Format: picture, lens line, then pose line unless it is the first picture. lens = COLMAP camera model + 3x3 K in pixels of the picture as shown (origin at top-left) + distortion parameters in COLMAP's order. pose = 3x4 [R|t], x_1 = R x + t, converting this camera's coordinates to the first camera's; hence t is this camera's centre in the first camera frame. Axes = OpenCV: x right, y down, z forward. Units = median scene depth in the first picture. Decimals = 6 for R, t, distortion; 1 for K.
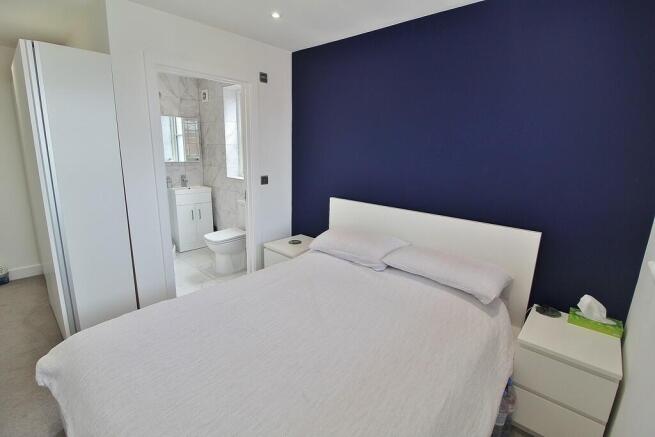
lens RADIAL K [[307.9, 0, 327.5], [0, 307.9, 218.5], [0, 0, 1]] dist [-0.012421, 0.000324]
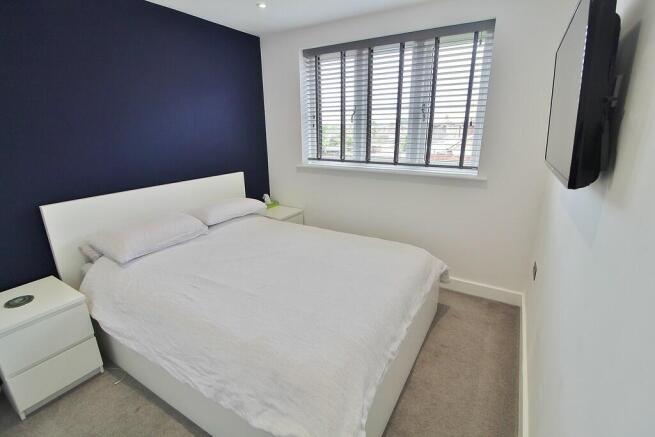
lens RADIAL K [[307.9, 0, 327.5], [0, 307.9, 218.5], [0, 0, 1]] dist [-0.012421, 0.000324]
pose [[-0.199820, -0.292025, 0.935304, -0.988409], [0.245865, 0.909072, 0.336361, -0.156122], [-0.948484, 0.297170, -0.109852, 0.707951]]
